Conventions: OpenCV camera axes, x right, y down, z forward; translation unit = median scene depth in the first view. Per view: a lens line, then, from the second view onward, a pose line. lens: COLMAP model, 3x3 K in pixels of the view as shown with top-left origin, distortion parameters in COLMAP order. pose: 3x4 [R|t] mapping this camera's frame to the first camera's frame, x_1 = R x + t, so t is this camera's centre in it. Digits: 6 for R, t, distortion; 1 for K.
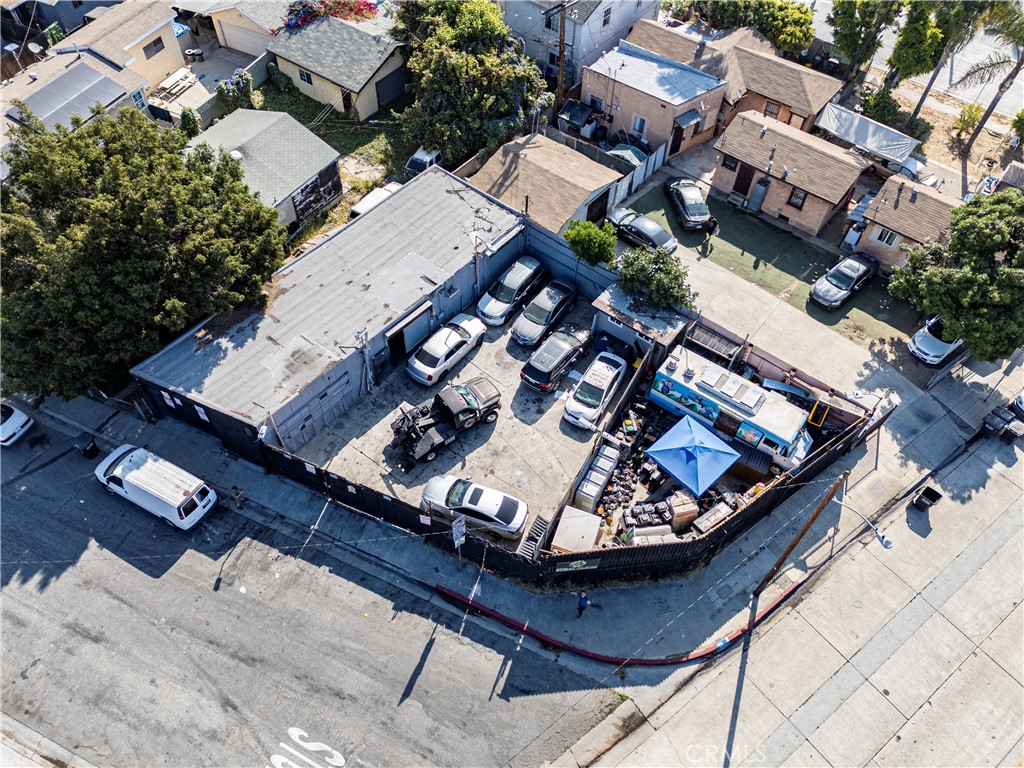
lens RADIAL K [[748.1, 0, 516.2], [0, 748.1, 382.6], [0, 0, 1]] dist [0.108872, -0.152742]
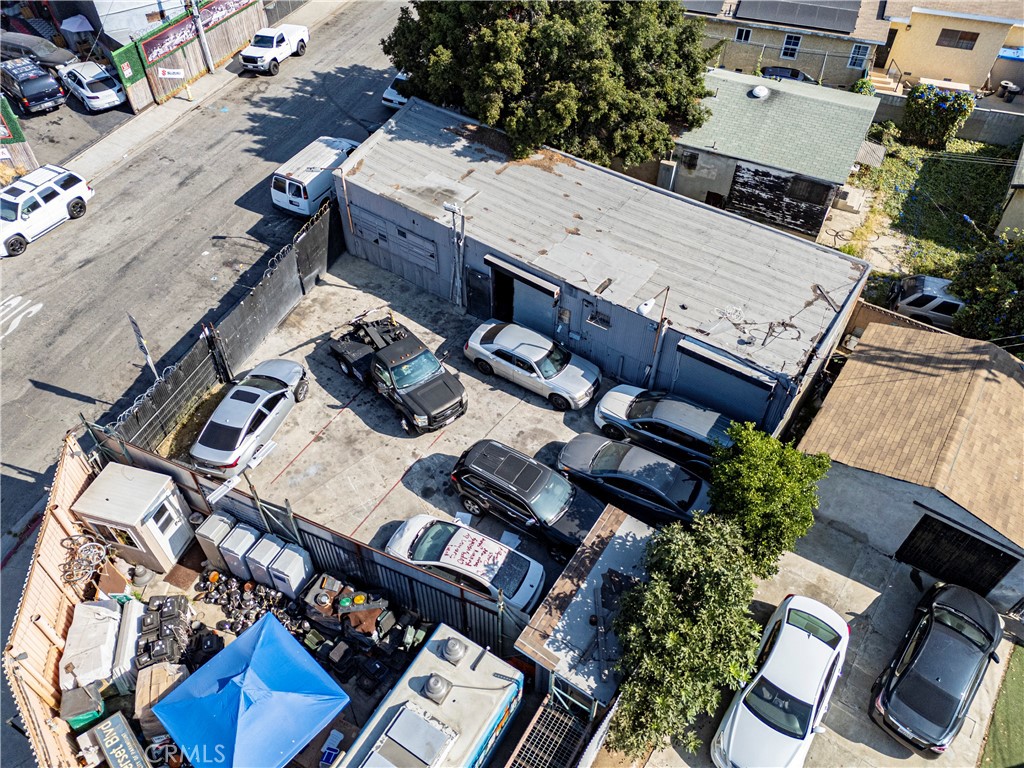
lens RADIAL K [[747.2, 0, 513.9], [0, 747.2, 383.8], [0, 0, 1]] dist [0.080969, -0.084630]
pose [[0.065172, 0.699473, -0.711681, 0.423694], [-0.801567, 0.461483, 0.380164, -0.300814], [0.594343, 0.545684, 0.590750, 0.666801]]
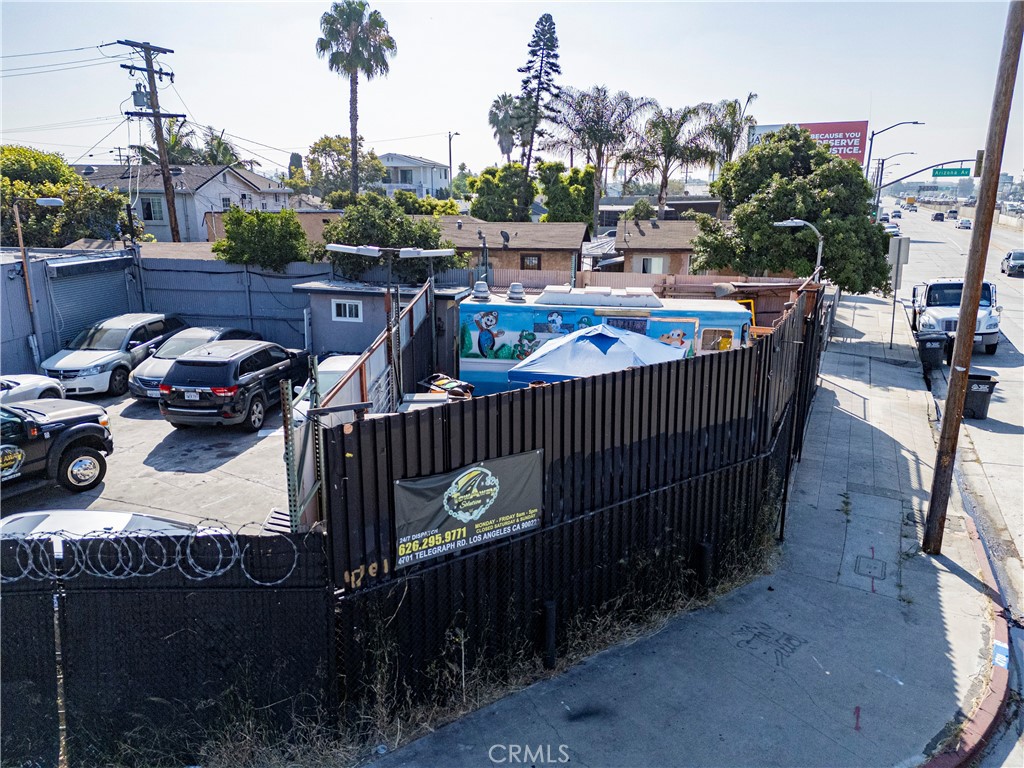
lens RADIAL K [[747.2, 0, 513.9], [0, 747.2, 383.8], [0, 0, 1]] dist [0.080969, -0.084630]
pose [[0.876896, -0.145329, 0.458185, -0.013998], [0.396359, 0.757885, -0.518180, 0.295901], [-0.271945, 0.635996, 0.722188, 0.668162]]
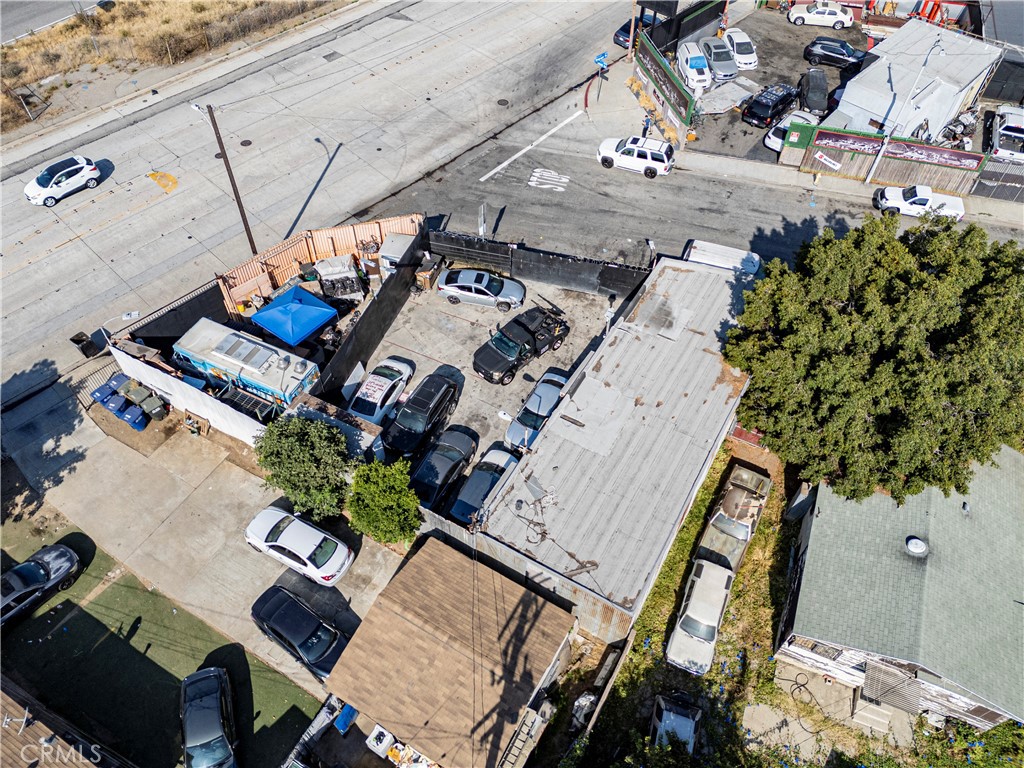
lens RADIAL K [[747.2, 0, 513.9], [0, 747.2, 383.8], [0, 0, 1]] dist [0.080969, -0.084630]
pose [[-0.986645, 0.092086, -0.134354, 0.067072], [-0.152573, -0.233690, 0.960266, -1.008741], [0.057030, 0.967941, 0.244619, 0.800263]]
